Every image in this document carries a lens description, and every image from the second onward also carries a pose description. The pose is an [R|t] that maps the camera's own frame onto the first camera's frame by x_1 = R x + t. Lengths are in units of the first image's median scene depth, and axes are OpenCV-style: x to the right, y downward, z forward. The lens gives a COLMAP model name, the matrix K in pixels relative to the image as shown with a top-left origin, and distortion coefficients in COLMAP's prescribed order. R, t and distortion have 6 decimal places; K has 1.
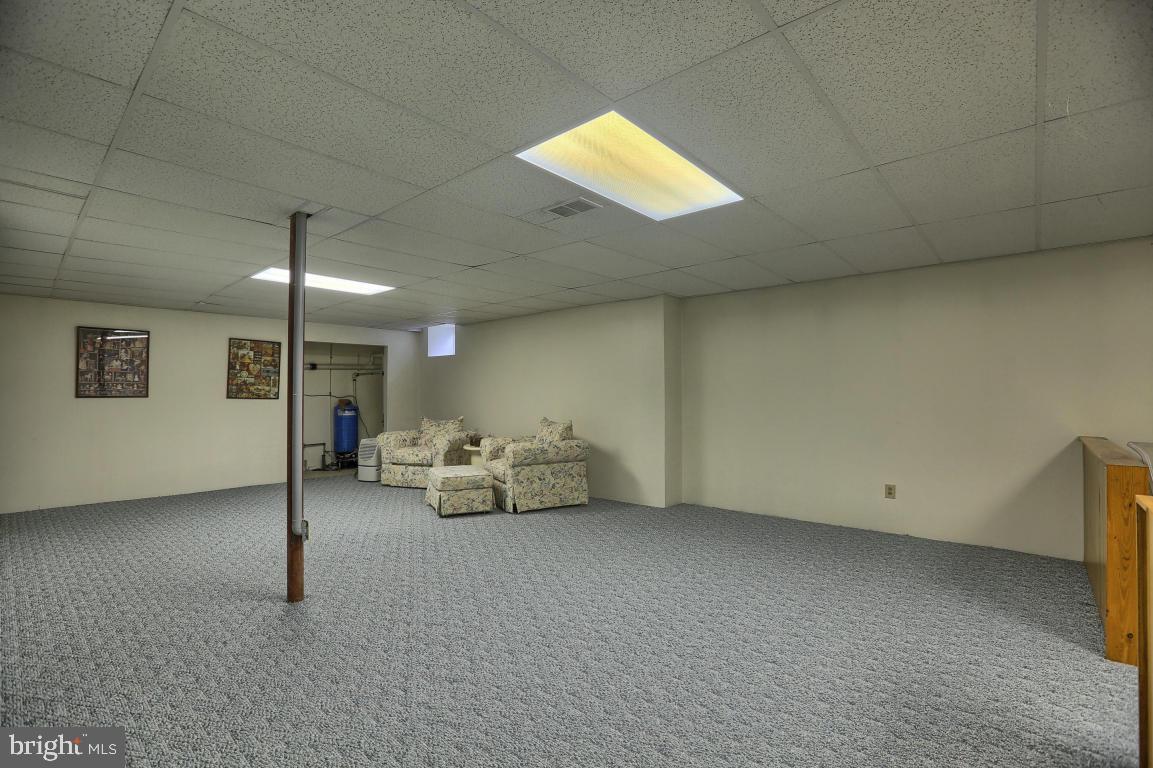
lens RADIAL K [[525.3, 0, 576.5], [0, 525.3, 384.0], [0, 0, 1]] dist [-0.002196, -0.000100]
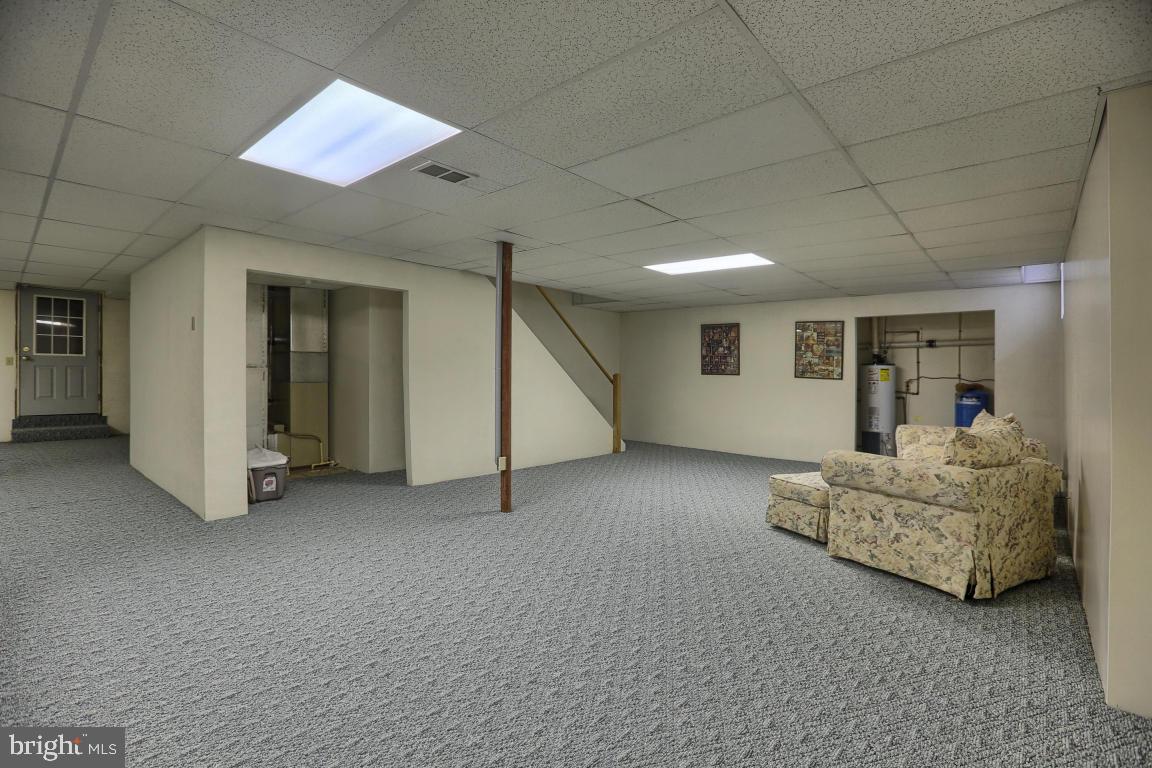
lens RADIAL K [[524.9, 0, 576.0], [0, 524.9, 384.0], [0, 0, 1]] dist [-0.002196, -0.000100]
pose [[0.047896, 0.028511, -0.998445, 0.434738], [0.000129, 0.999592, 0.028550, 0.010362], [0.998852, -0.001497, 0.047873, 0.542780]]
